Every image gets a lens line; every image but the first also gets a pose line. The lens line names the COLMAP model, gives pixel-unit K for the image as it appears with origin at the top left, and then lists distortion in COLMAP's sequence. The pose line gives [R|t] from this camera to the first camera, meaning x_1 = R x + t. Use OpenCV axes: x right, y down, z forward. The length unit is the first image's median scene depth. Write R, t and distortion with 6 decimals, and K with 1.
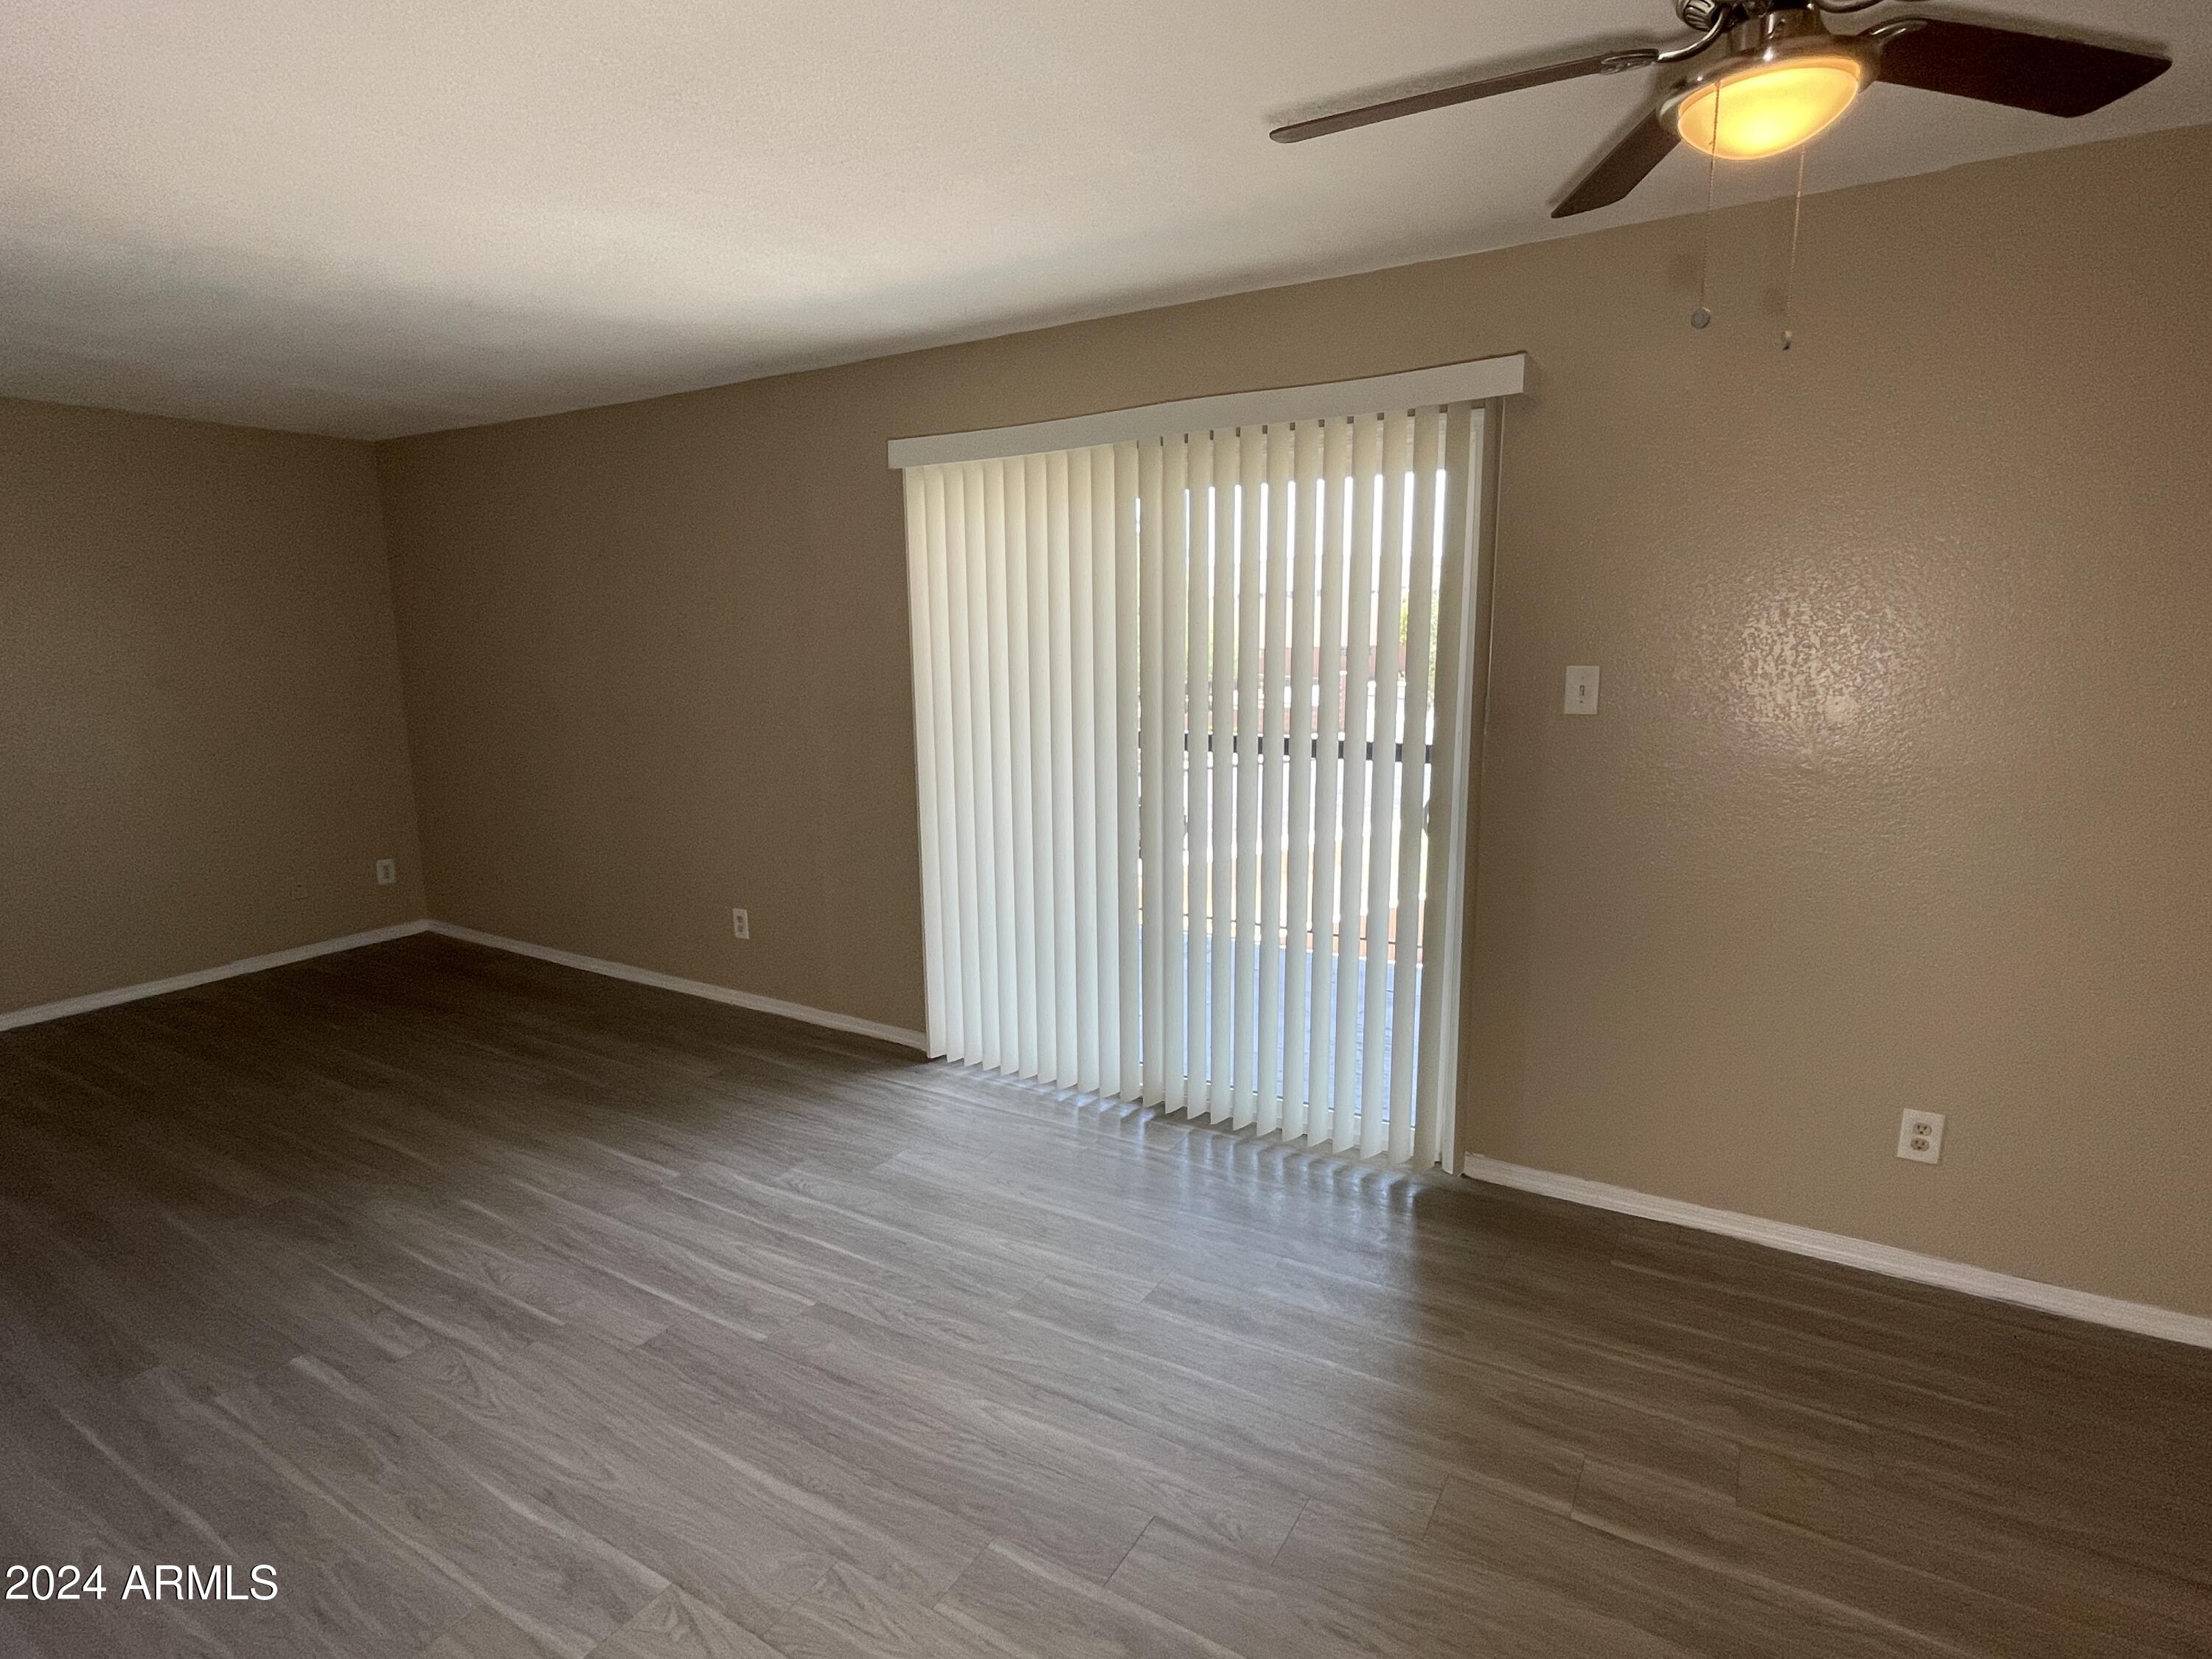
lens RADIAL K [[1129.6, 0, 1106.0], [0, 1129.6, 825.9], [0, 0, 1]] dist [-0.013570, 0.008165]
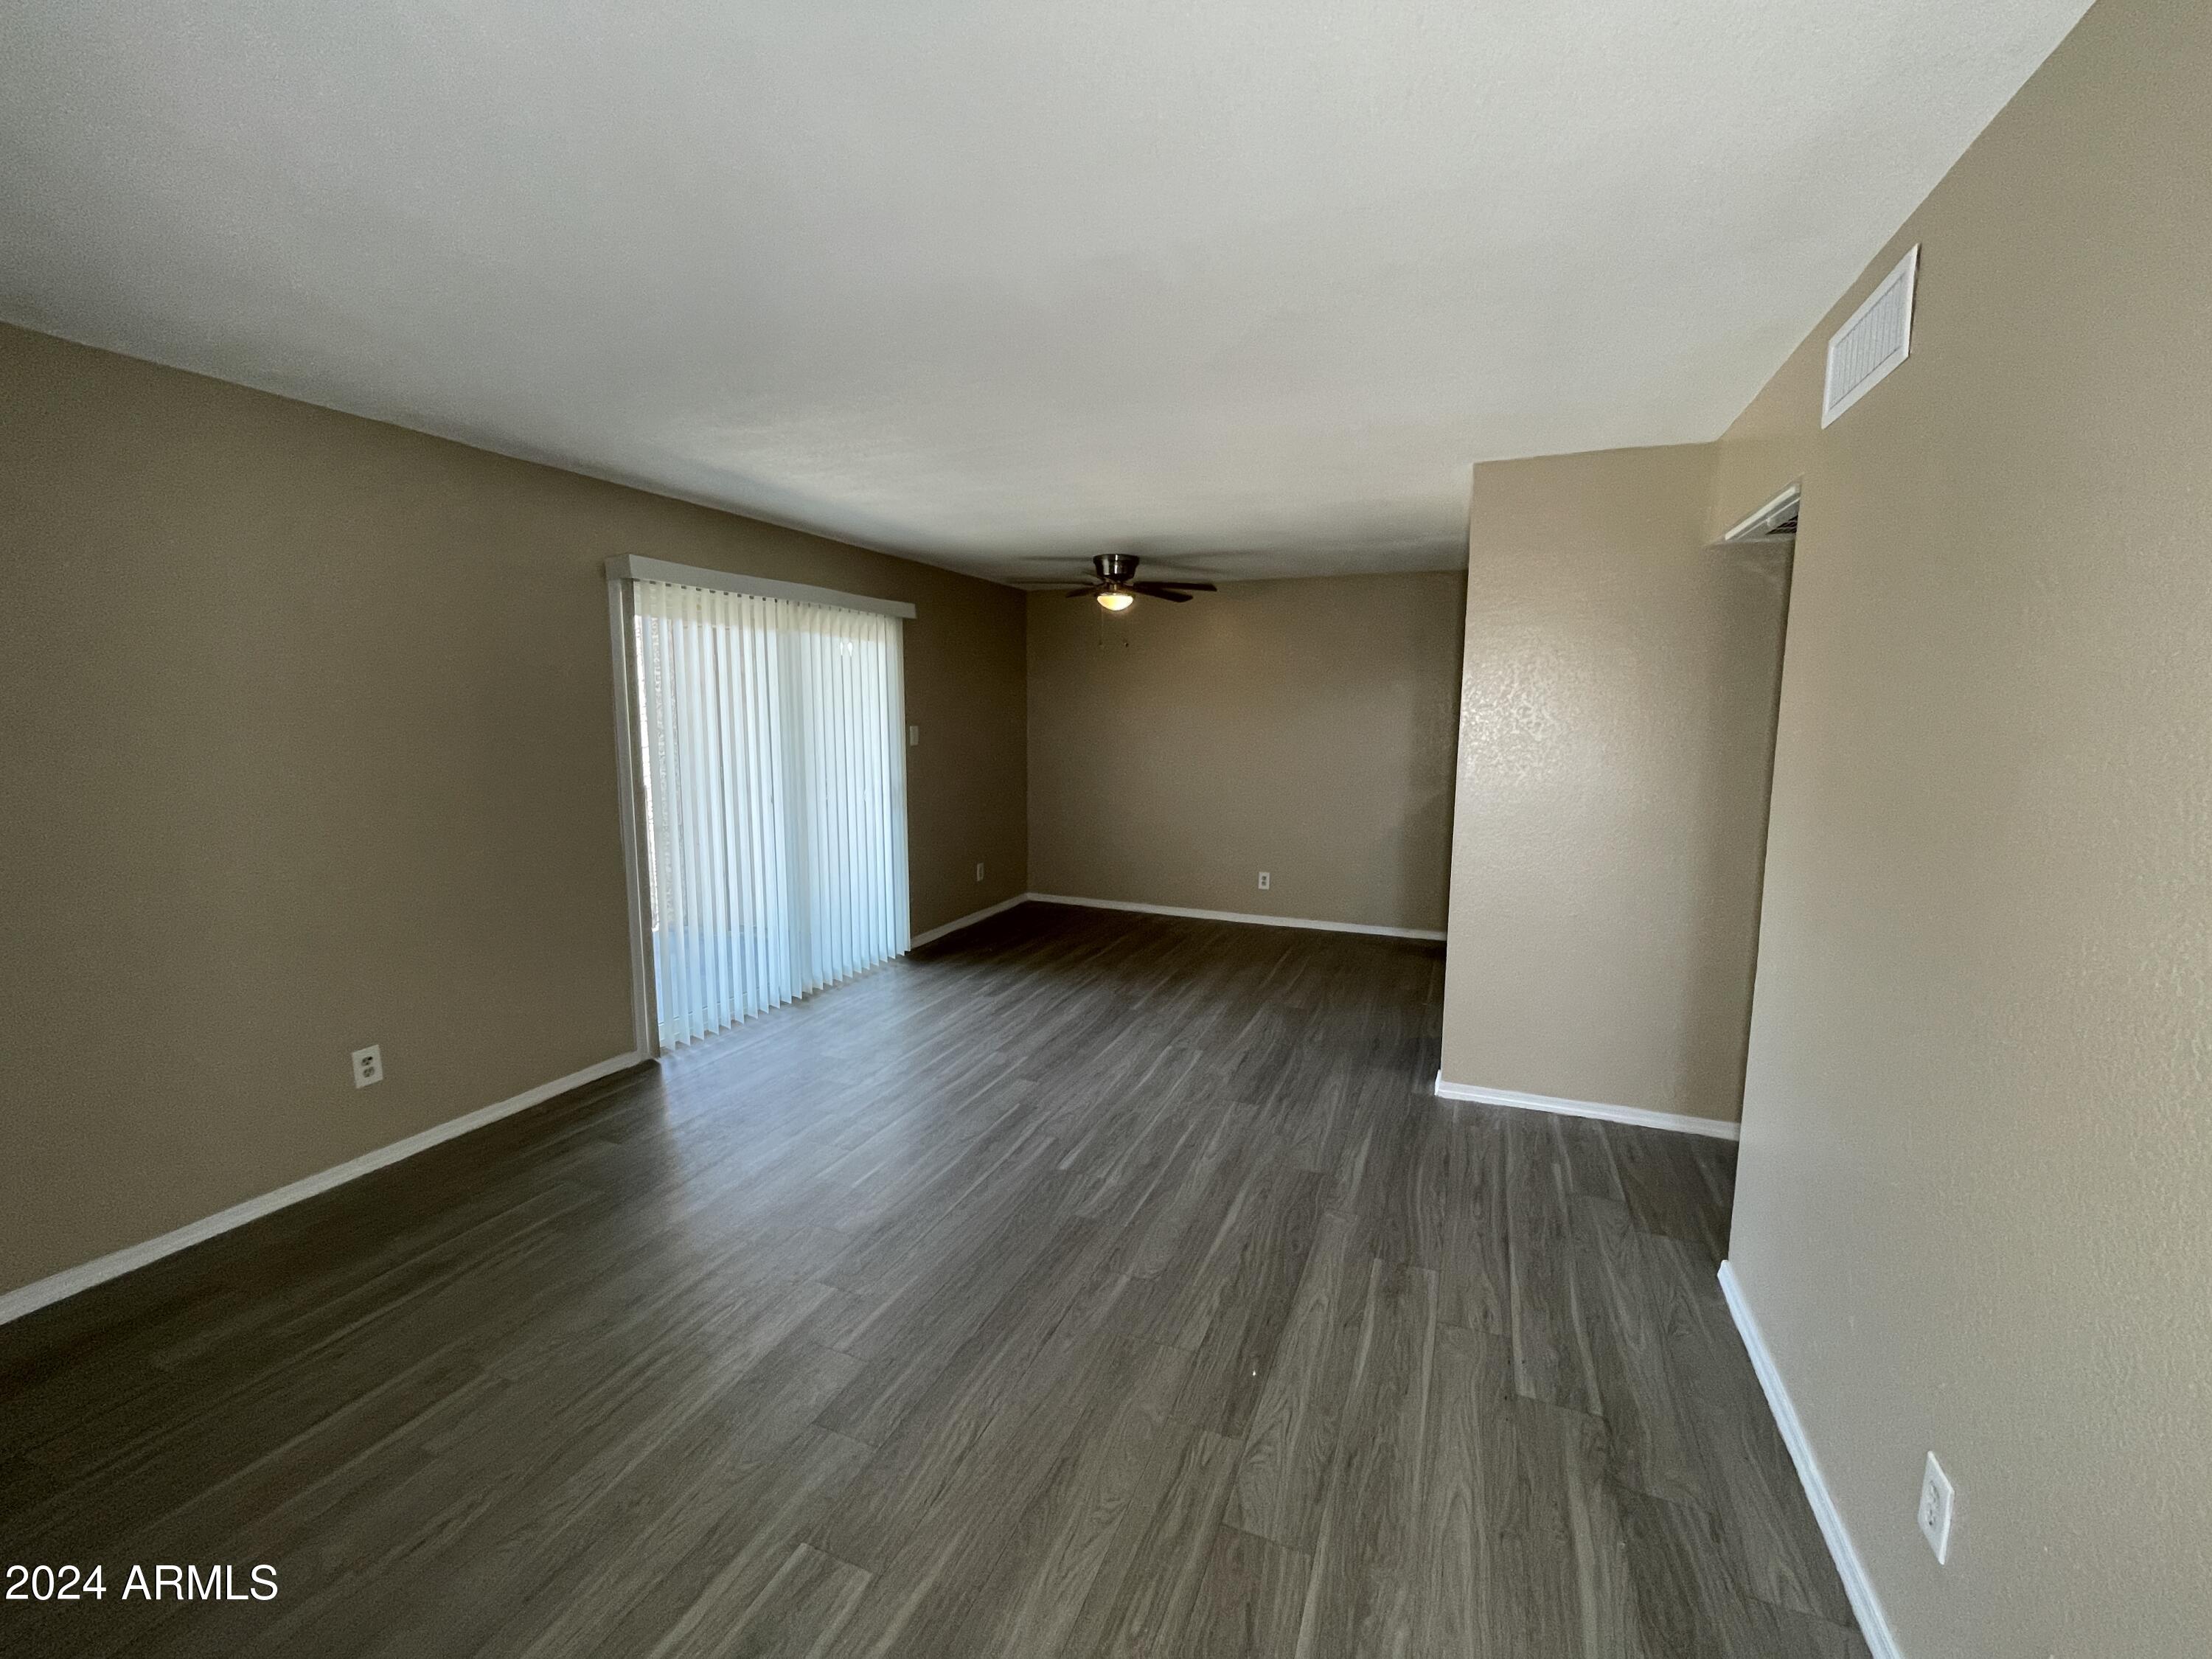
lens RADIAL K [[907.1, 0, 1099.8], [0, 907.1, 825.3], [0, 0, 1]] dist [-0.001757, -0.000064]
pose [[-0.141795, -0.117828, 0.982858, -1.434001], [0.165251, 0.976140, 0.140863, -0.121339], [-0.976005, 0.182392, -0.118941, 0.757558]]
